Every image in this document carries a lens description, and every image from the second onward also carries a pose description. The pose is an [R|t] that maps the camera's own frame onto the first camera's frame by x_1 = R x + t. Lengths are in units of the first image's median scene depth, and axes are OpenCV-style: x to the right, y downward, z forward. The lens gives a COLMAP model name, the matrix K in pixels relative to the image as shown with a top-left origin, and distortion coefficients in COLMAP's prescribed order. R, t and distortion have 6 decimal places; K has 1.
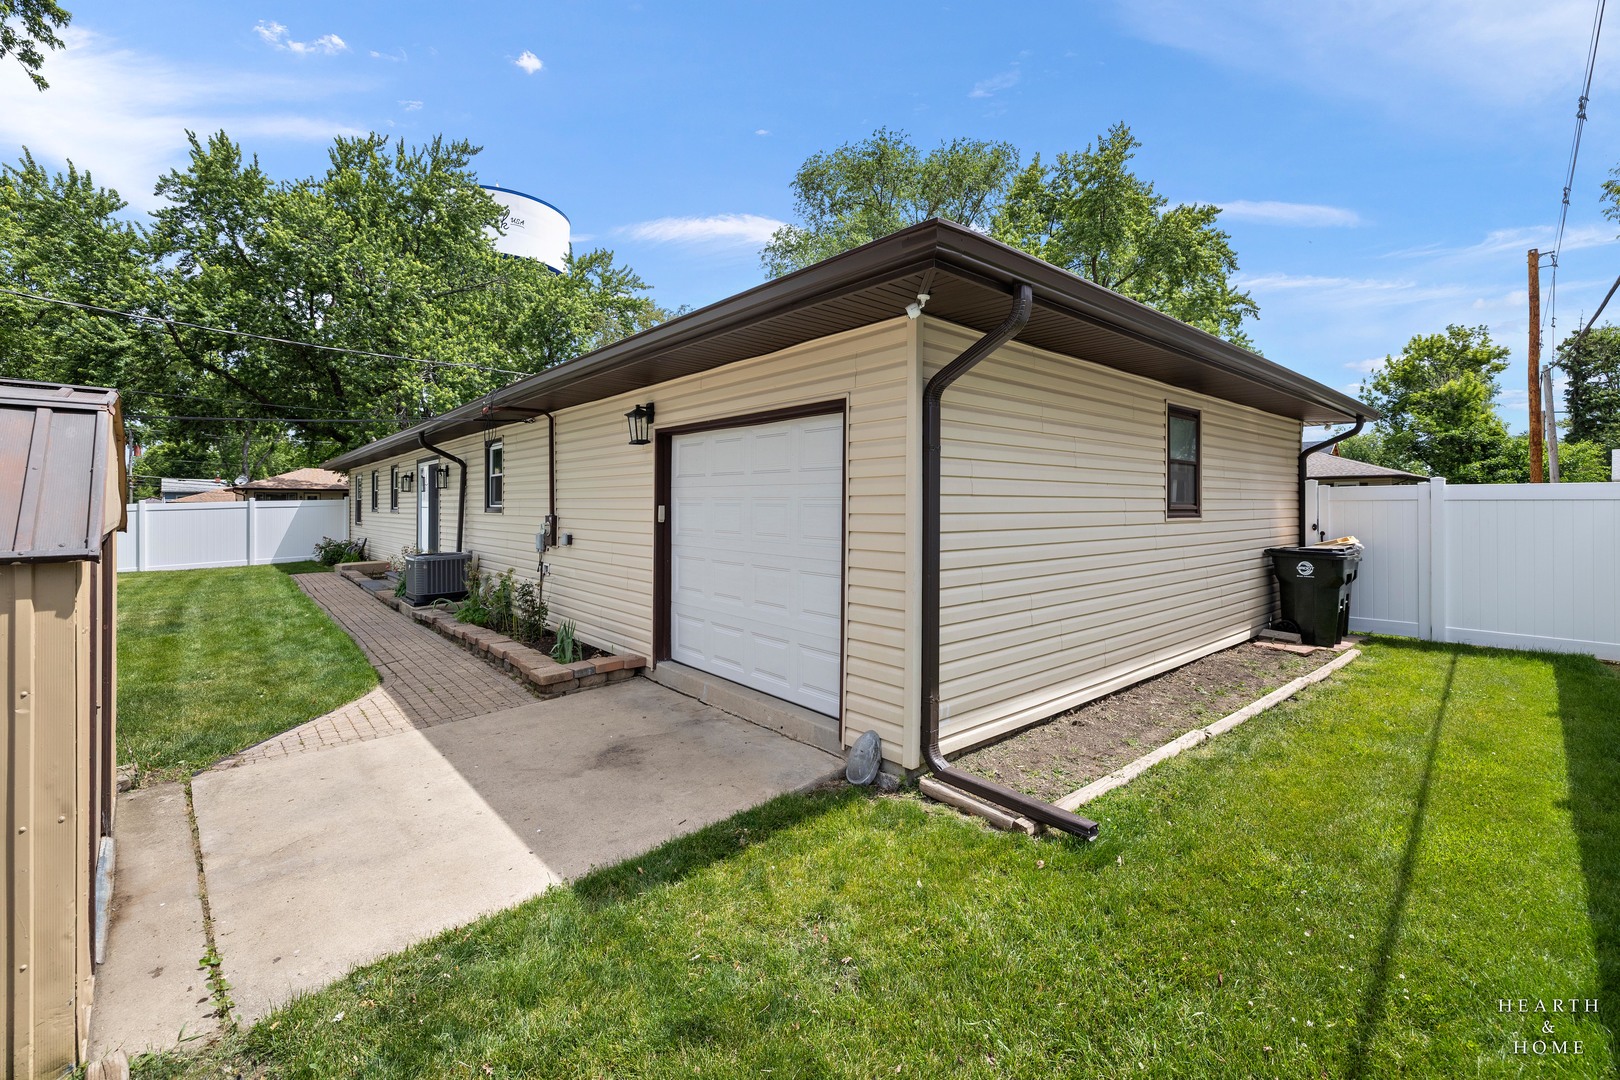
lens RADIAL K [[686.8, 0, 810.8], [0, 686.8, 503.8], [0, 0, 1]] dist [-0.001539, 0.000016]
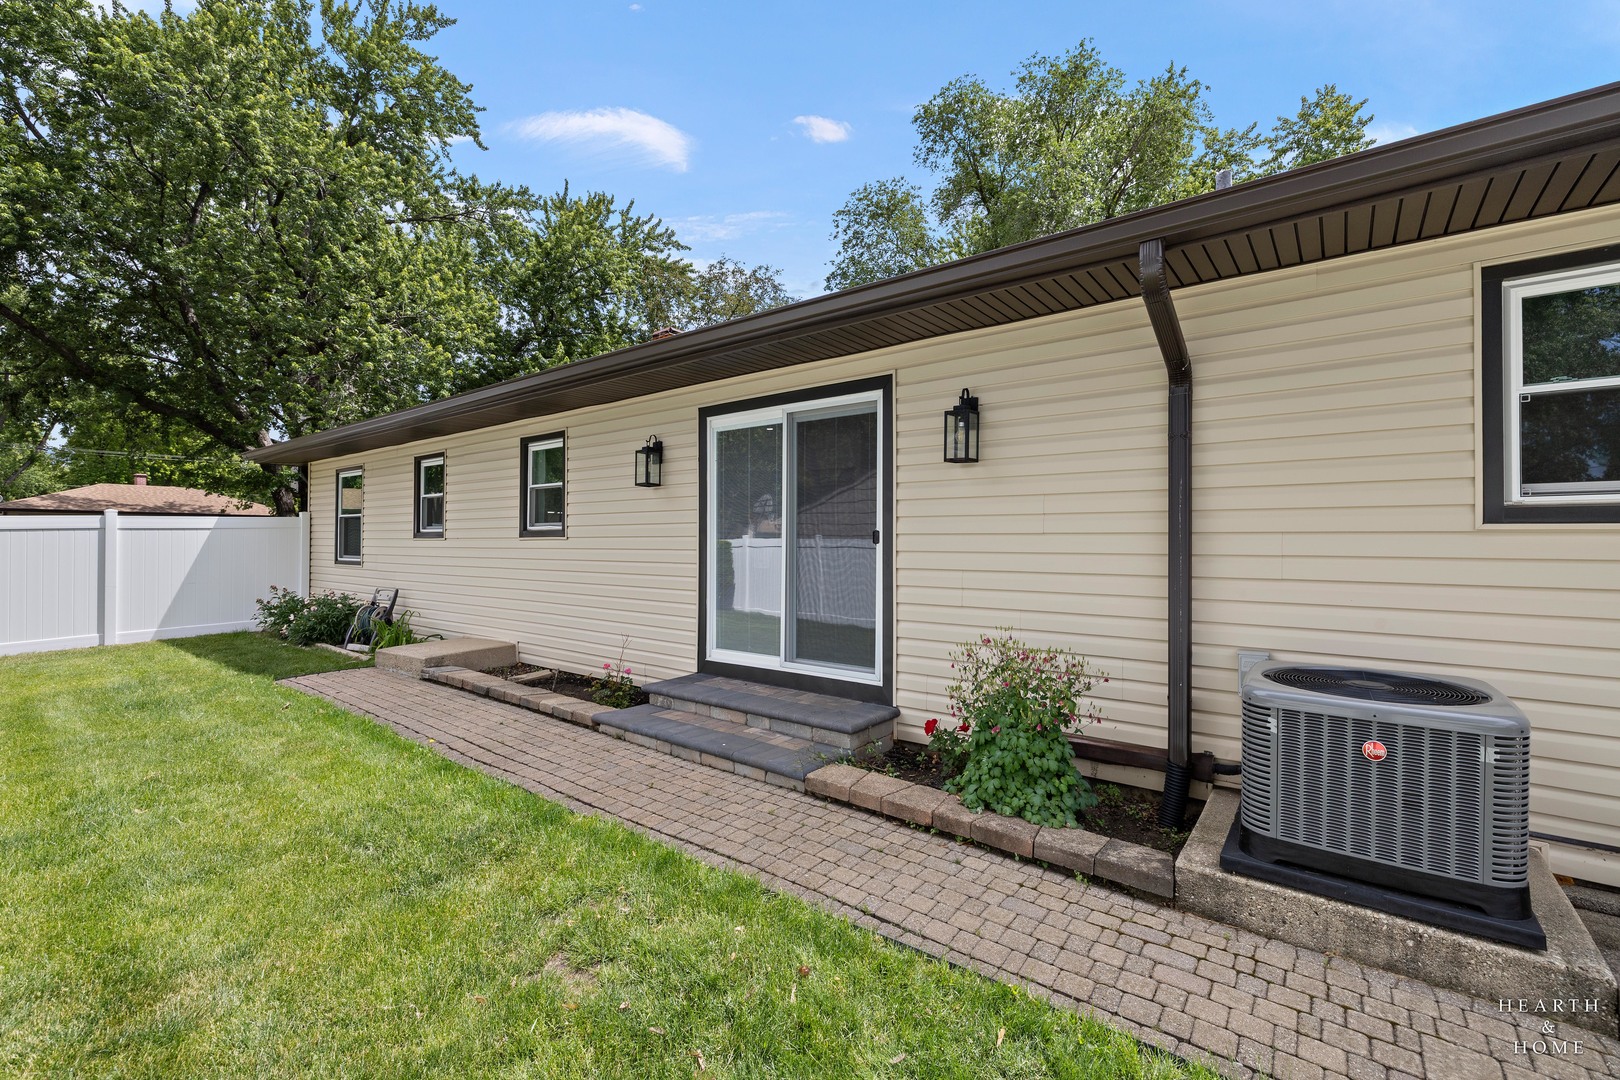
lens RADIAL K [[680.7, 0, 804.3], [0, 680.7, 541.4], [0, 0, 1]] dist [-0.001799, -0.000304]
pose [[0.980448, 0.015352, 0.196178, -0.293468], [-0.014908, 0.999882, -0.003742, 0.006735], [-0.196212, 0.000744, 0.980561, 0.292720]]
